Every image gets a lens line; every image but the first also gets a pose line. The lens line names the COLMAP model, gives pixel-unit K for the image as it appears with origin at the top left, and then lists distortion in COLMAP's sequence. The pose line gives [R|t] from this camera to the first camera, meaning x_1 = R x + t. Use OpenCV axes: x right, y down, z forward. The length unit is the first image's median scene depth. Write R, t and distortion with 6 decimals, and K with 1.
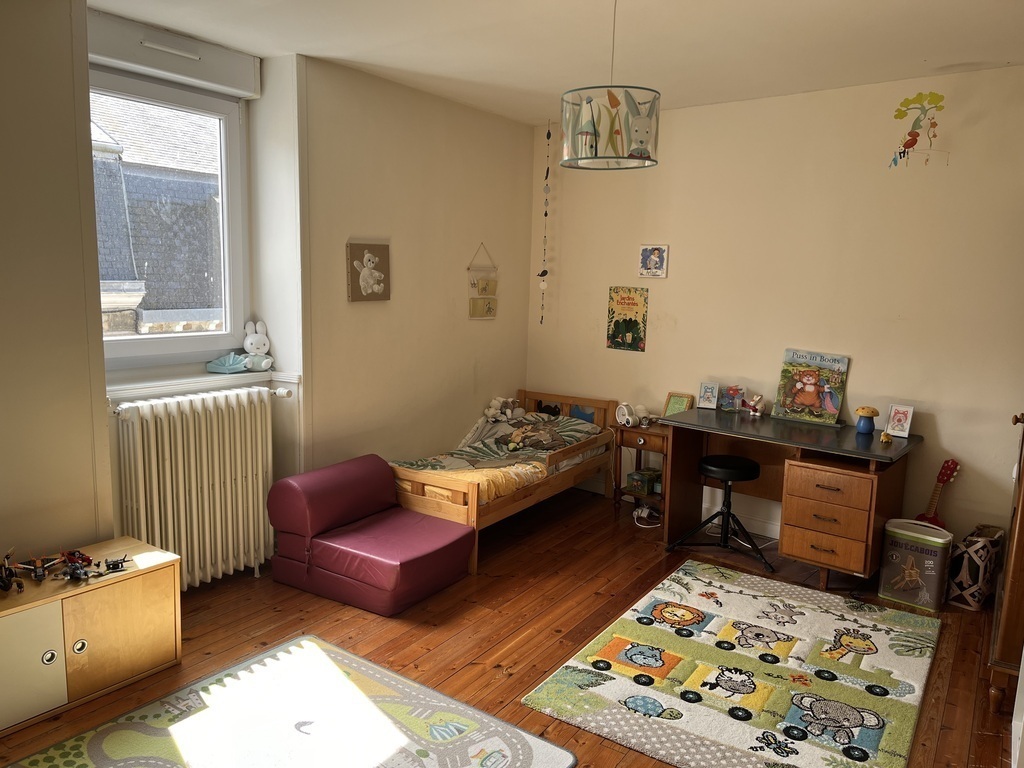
lens RADIAL K [[771.6, 0, 512.0], [0, 771.6, 384.0], [0, 0, 1]] dist [0.089590, -0.117625]
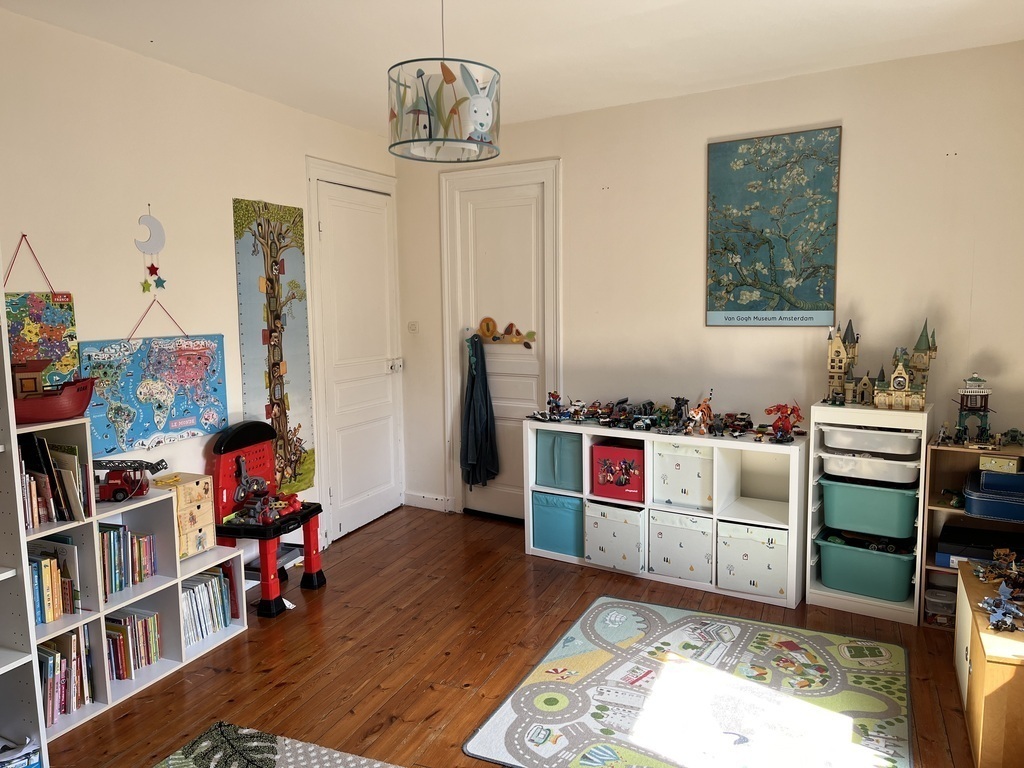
lens RADIAL K [[771.6, 0, 512.0], [0, 771.6, 384.0], [0, 0, 1]] dist [0.089590, -0.117625]
pose [[-0.983692, 0.006740, -0.179735, 0.195982], [-0.041273, 0.964174, 0.262042, -0.249413], [0.175062, 0.265187, -0.948172, 1.814116]]
